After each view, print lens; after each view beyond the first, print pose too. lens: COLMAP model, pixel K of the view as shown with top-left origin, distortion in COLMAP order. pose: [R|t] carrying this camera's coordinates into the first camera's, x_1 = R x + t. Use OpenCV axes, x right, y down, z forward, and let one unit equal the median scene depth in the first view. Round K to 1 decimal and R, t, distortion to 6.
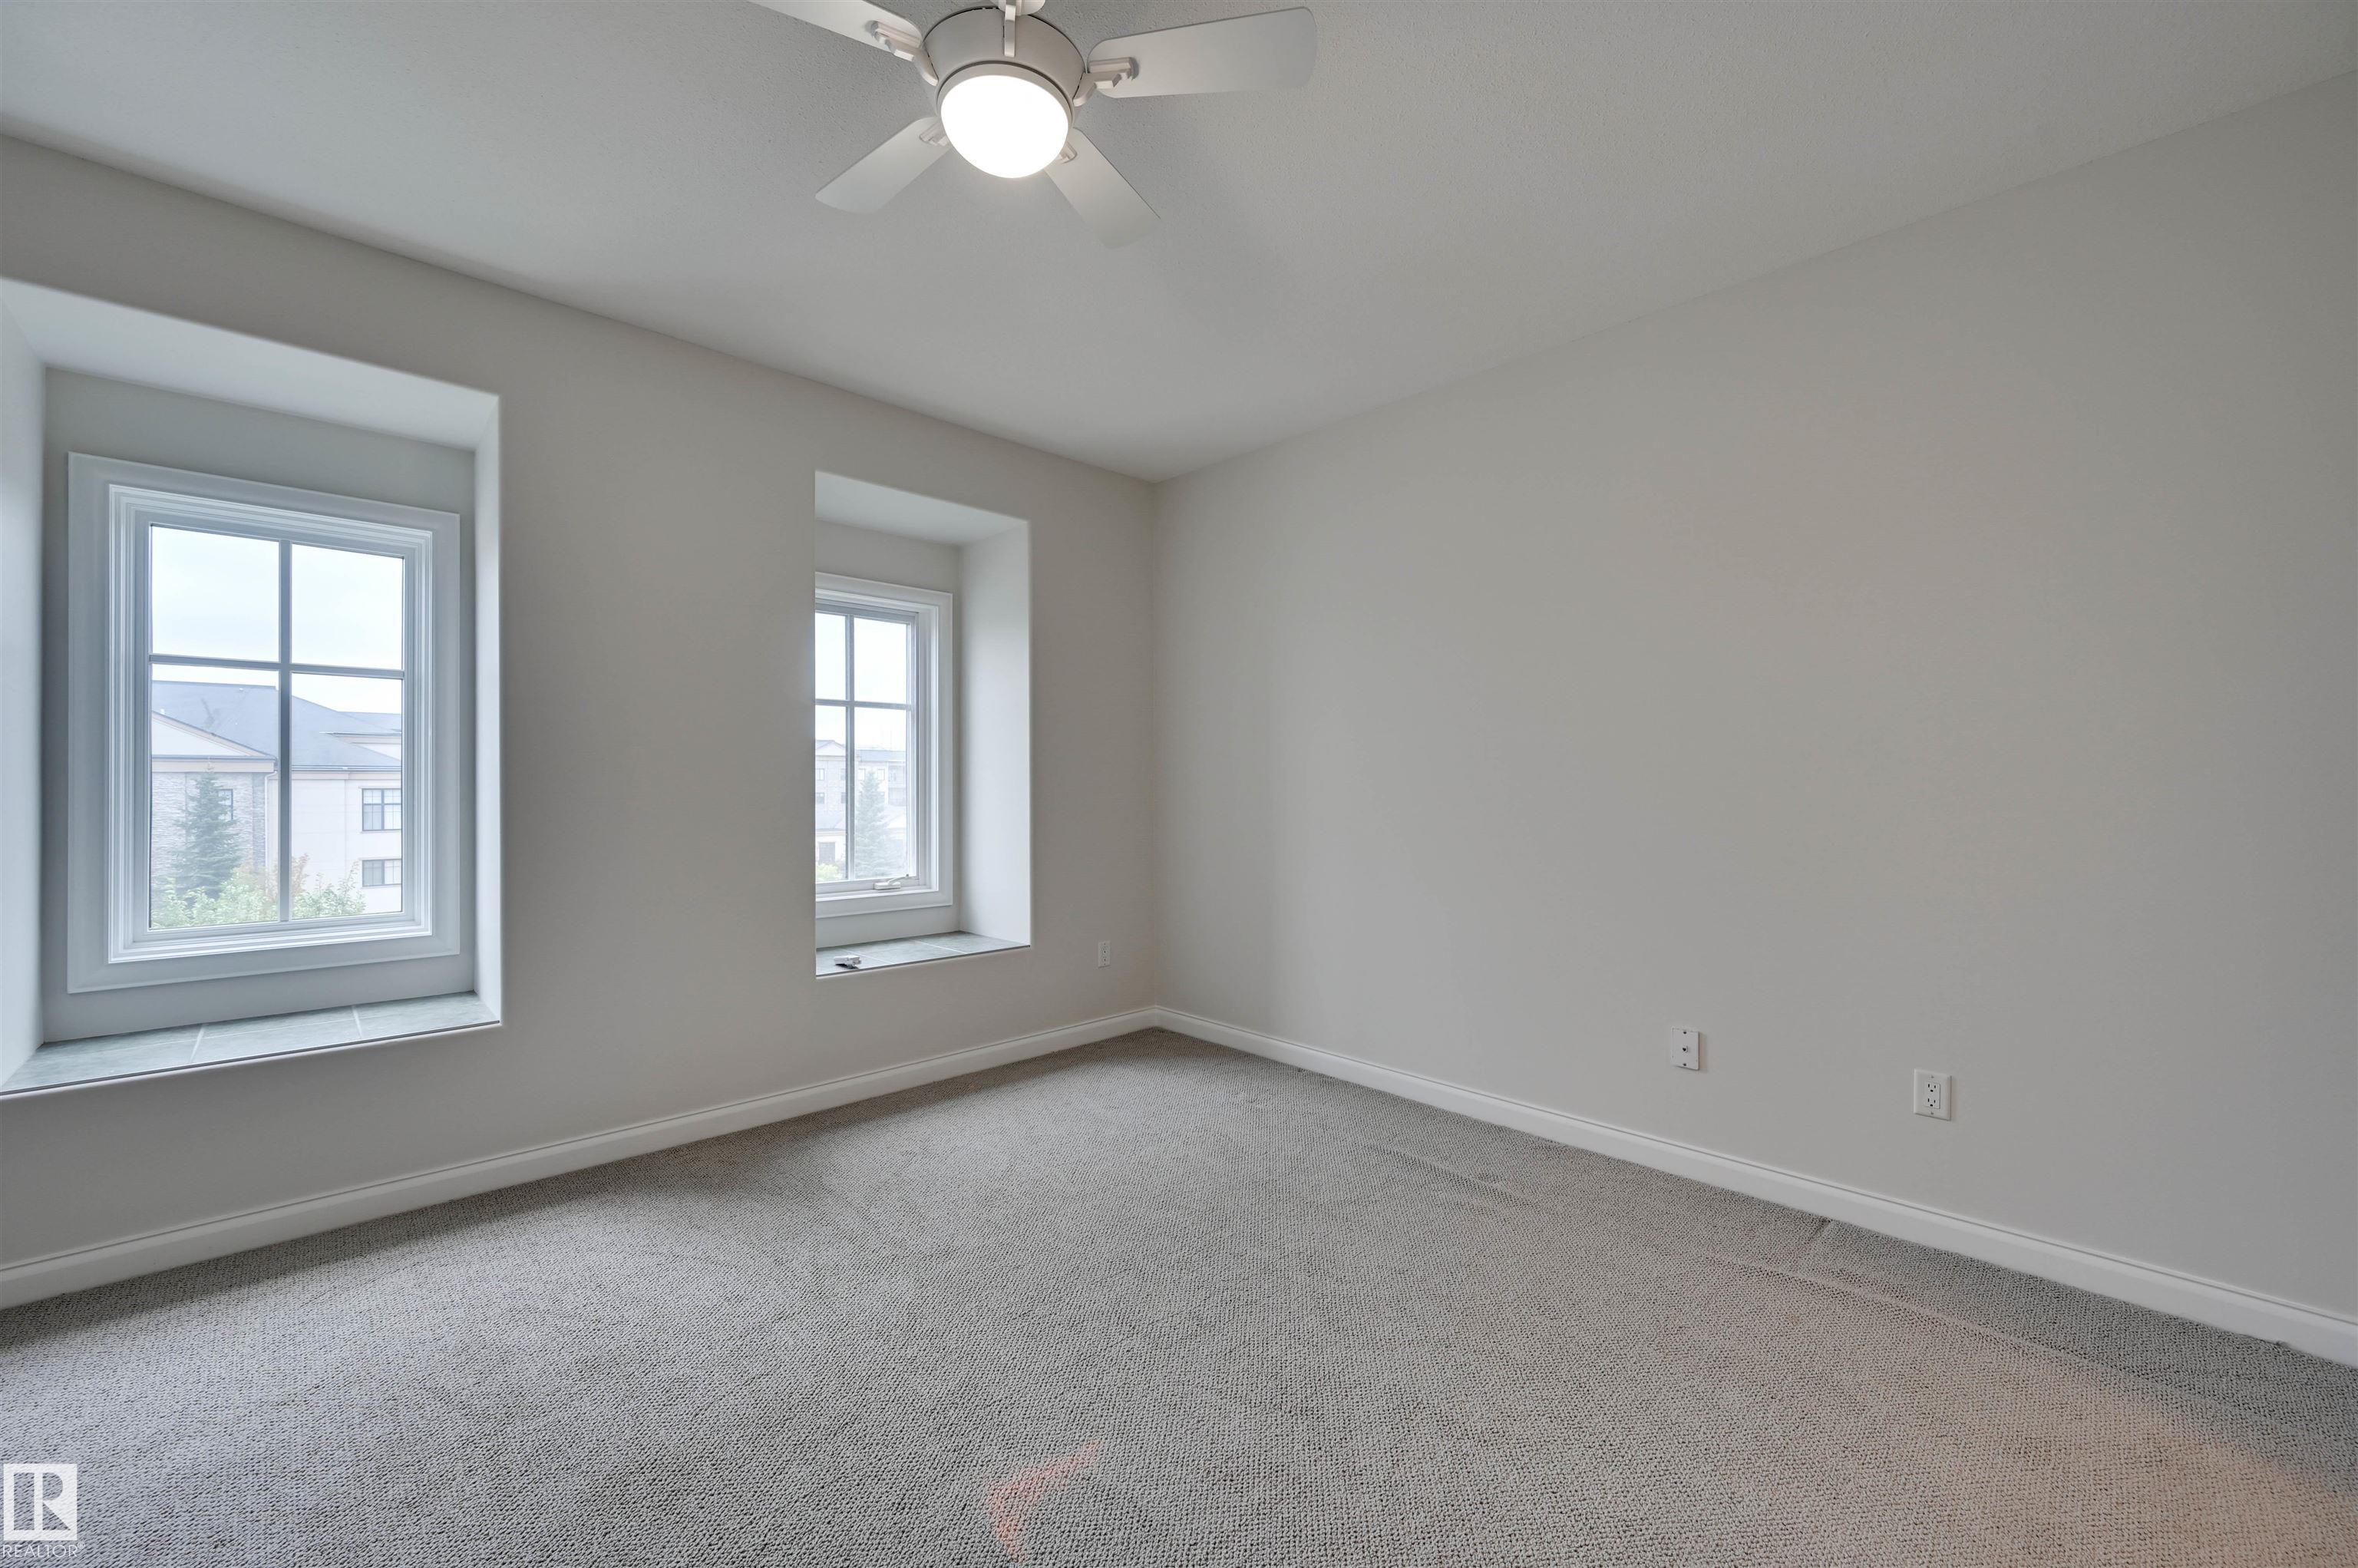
lens RADIAL K [[925.0, 0, 1181.9], [0, 925.0, 782.7], [0, 0, 1]] dist [-0.000331, 0.000377]
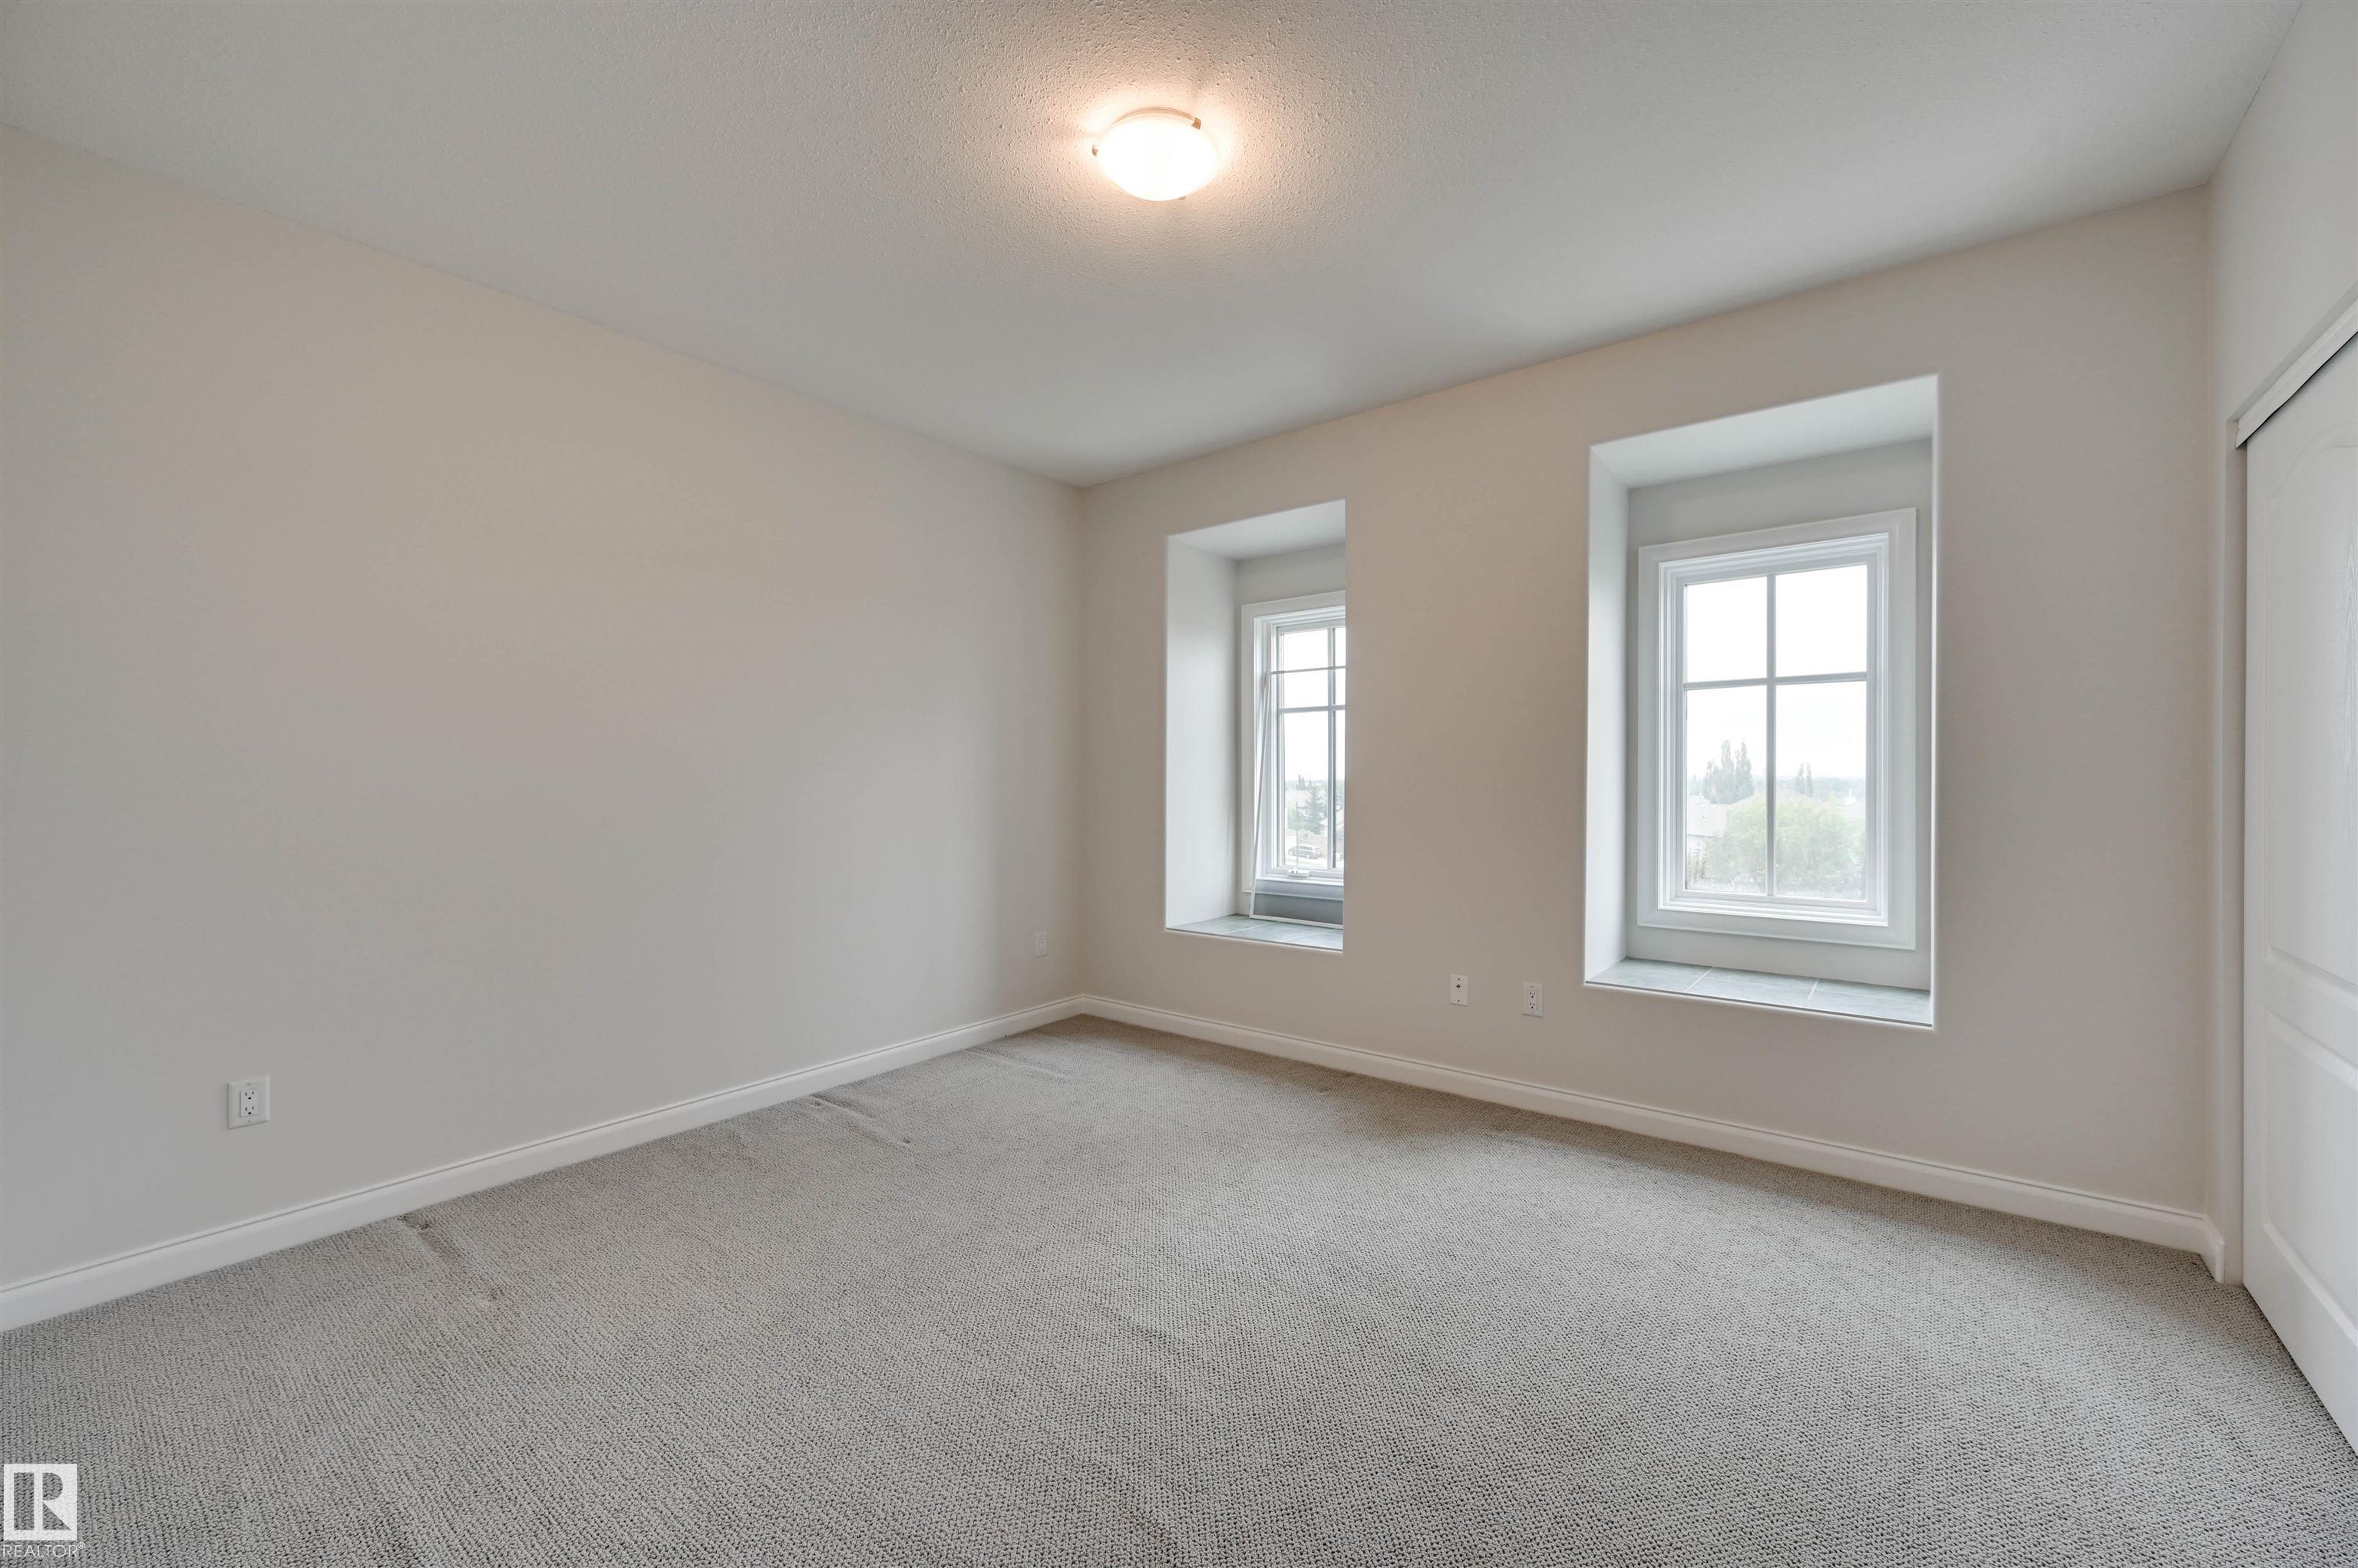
lens RADIAL K [[925.0, 0, 1181.9], [0, 925.0, 782.7], [0, 0, 1]] dist [-0.000331, 0.000377]
pose [[0.125829, -0.001877, -0.992050, 0.124383], [0.009362, 0.999956, -0.000704, 0.000185], [0.992008, -0.009199, 0.125841, 0.117865]]
